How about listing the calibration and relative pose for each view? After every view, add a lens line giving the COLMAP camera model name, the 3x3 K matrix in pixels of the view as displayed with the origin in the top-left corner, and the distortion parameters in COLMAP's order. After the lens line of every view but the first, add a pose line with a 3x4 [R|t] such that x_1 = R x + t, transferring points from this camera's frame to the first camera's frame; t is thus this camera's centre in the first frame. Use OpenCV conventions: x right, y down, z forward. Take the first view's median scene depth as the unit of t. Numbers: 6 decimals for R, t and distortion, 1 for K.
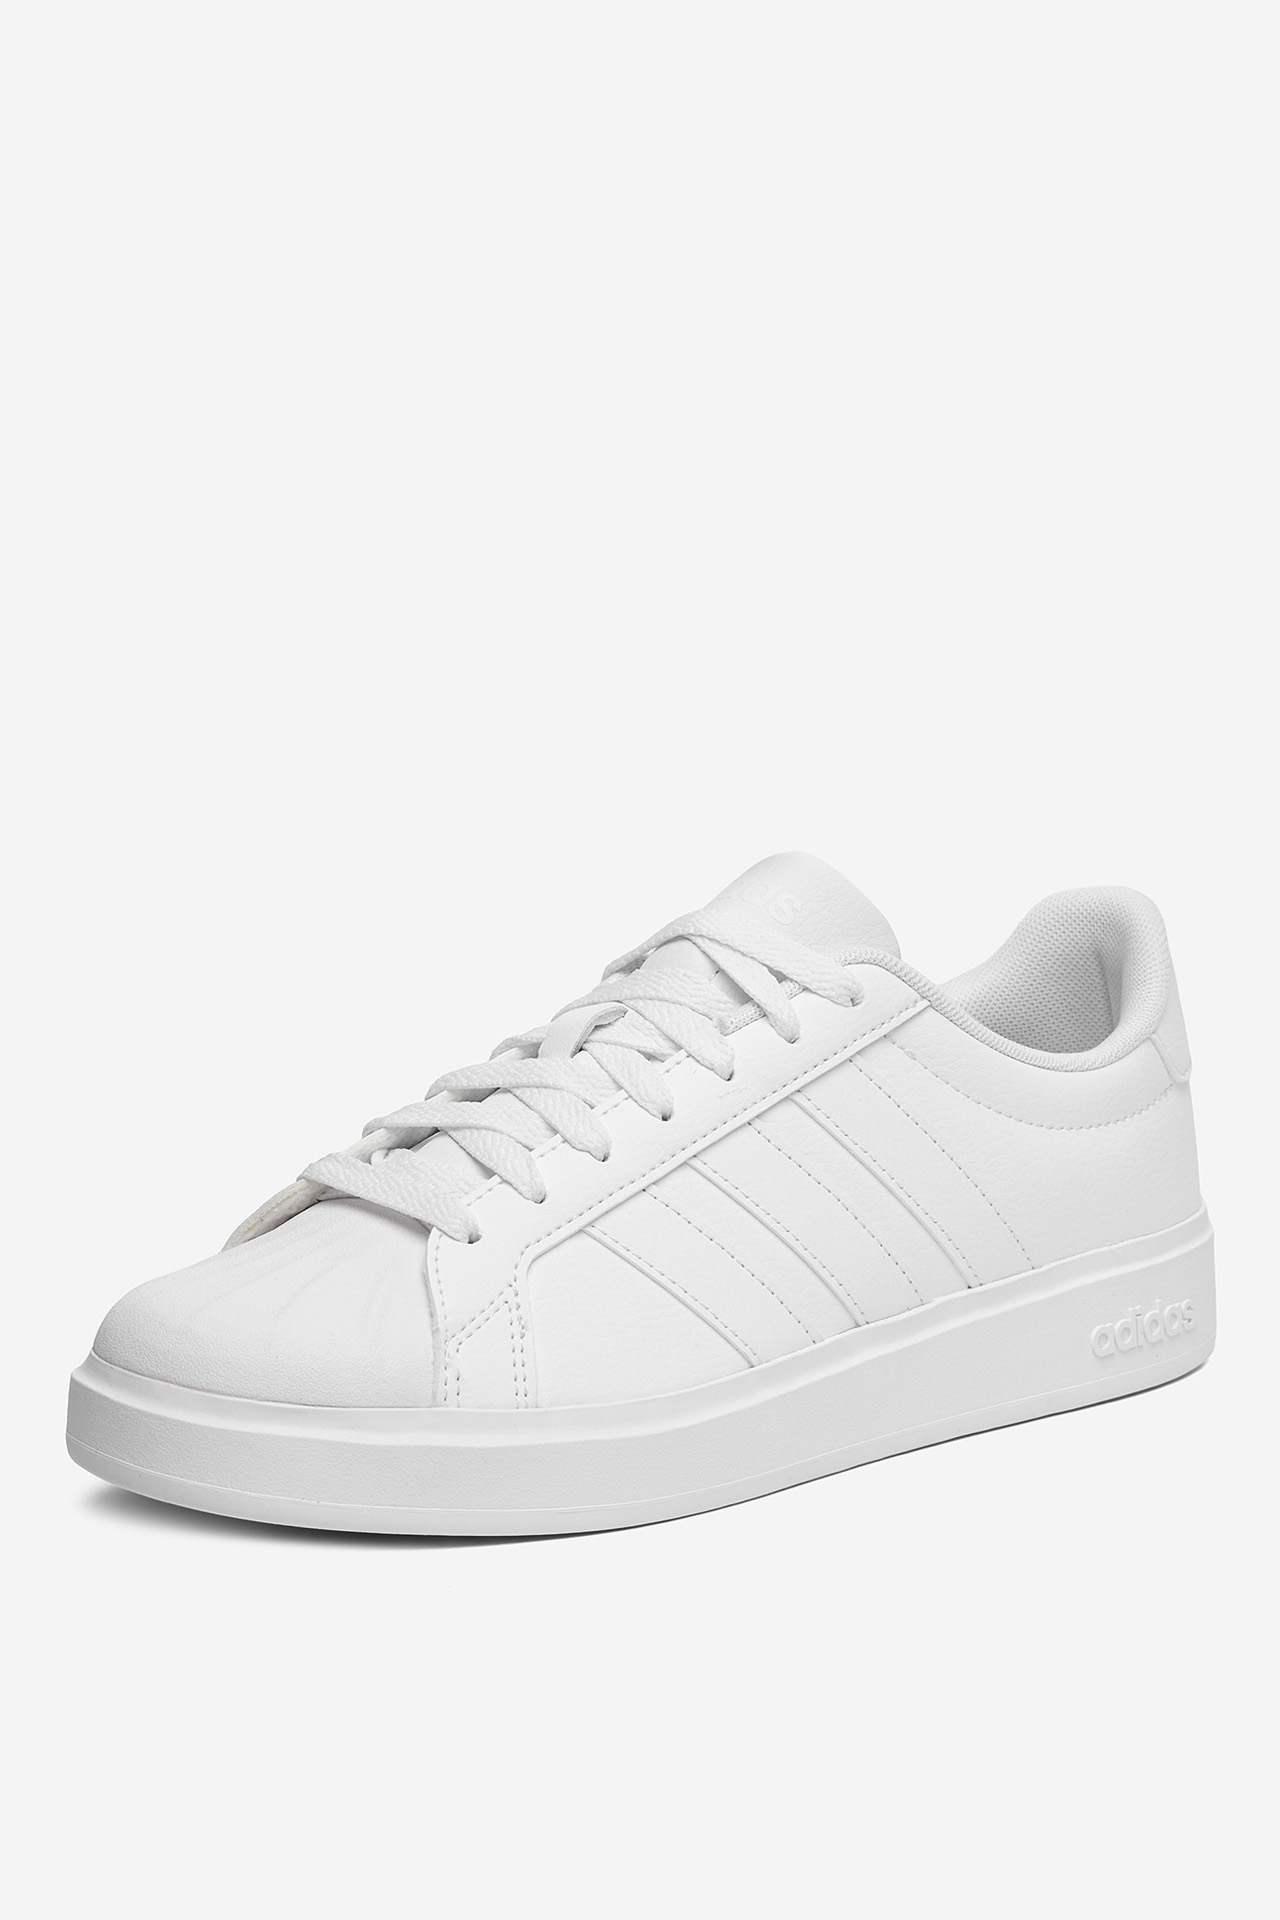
lens RADIAL K [[4560.1, 0, 640.0], [0, 4560.1, 960.0], [0, 0, 1]] dist [0.015815, 0.054942]
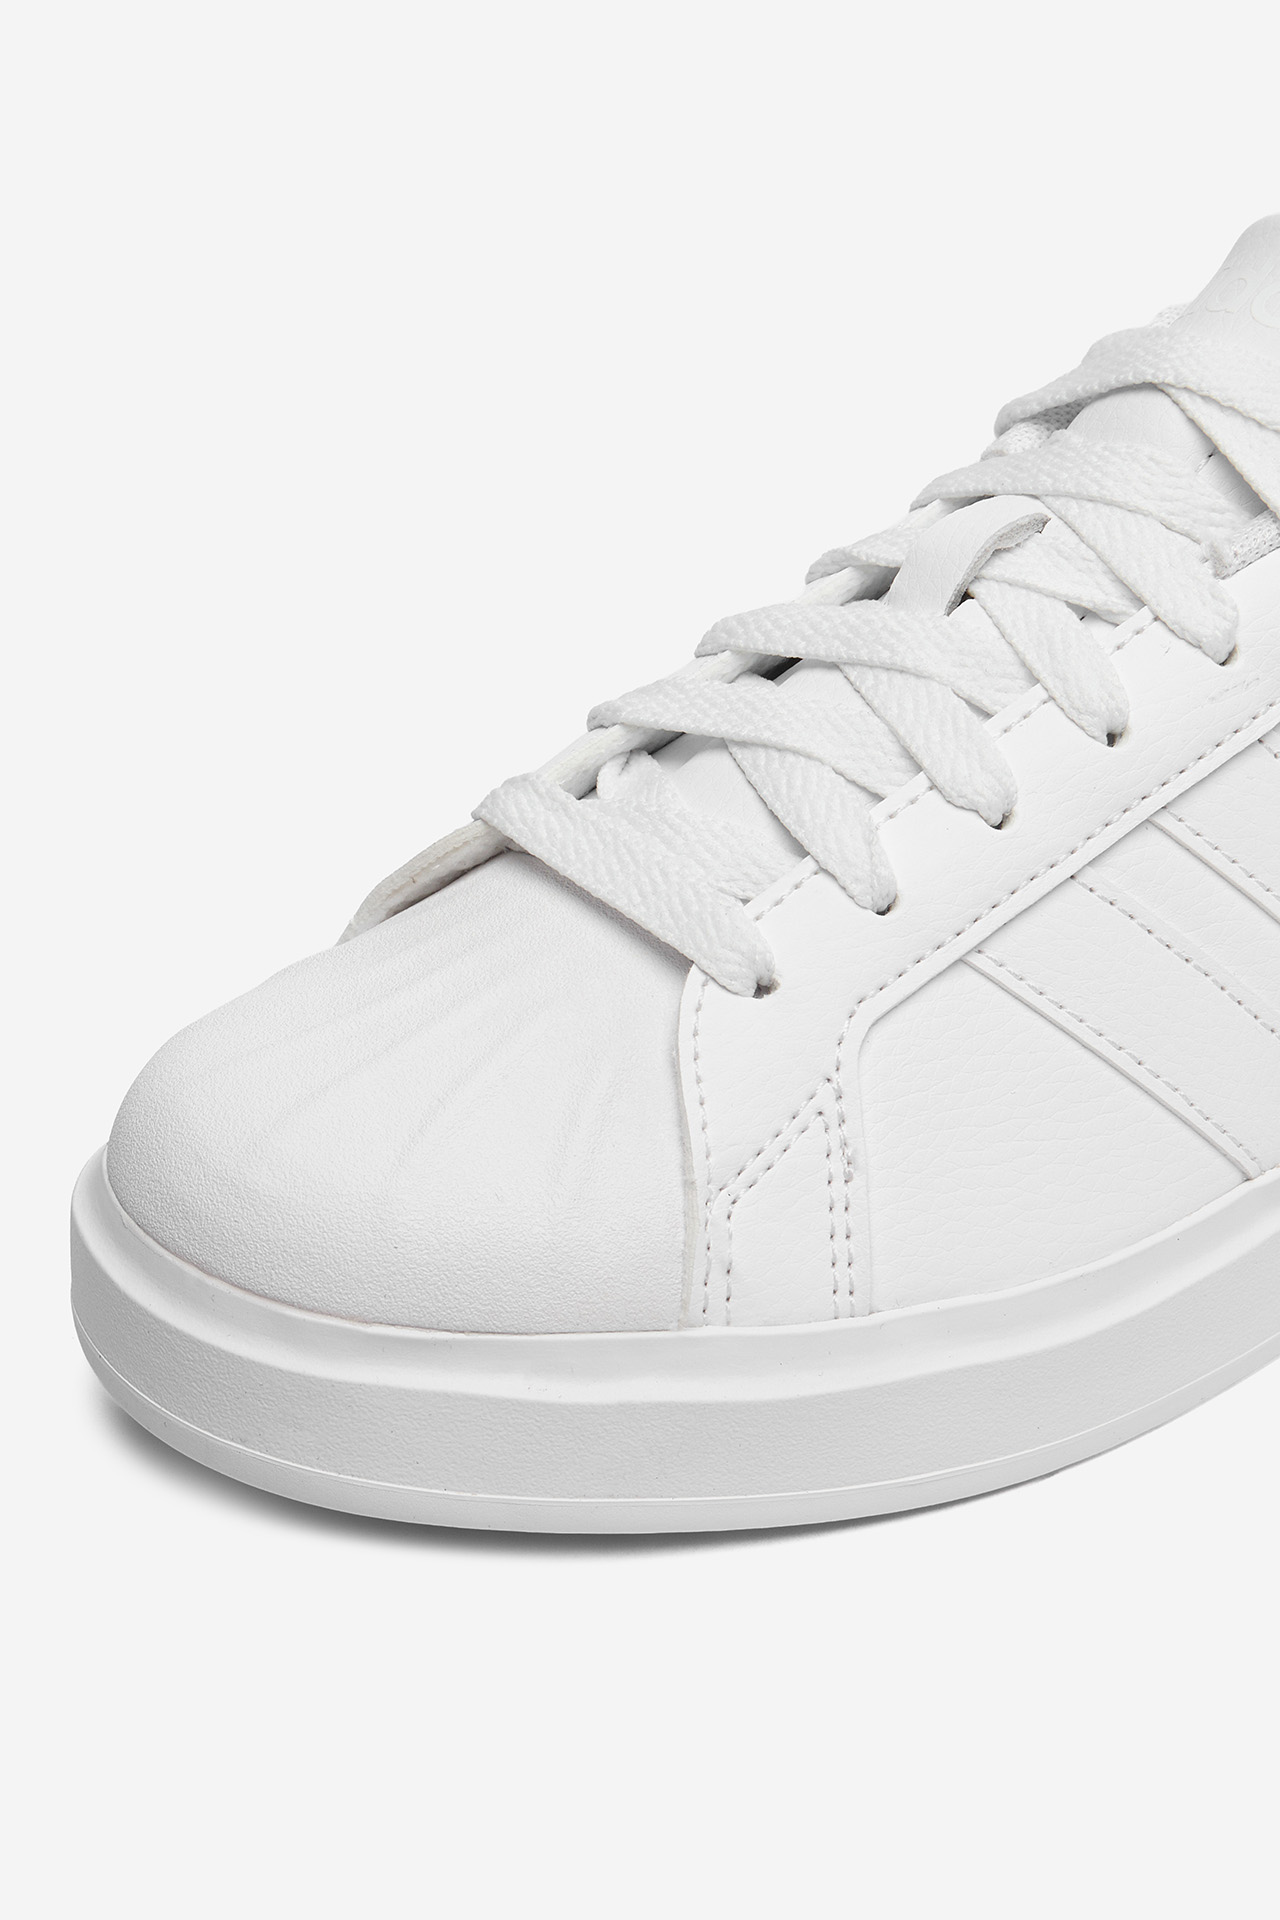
lens RADIAL K [[2876.4, 0, 640.0], [0, 2876.4, 960.0], [0, 0, 1]] dist [-0.013185, 0.015174]
pose [[0.994715, 0.032160, -0.097512, -0.017202], [-0.000583, 0.951438, 0.307839, -0.048808], [0.102677, -0.306155, 0.946428, 0.655580]]
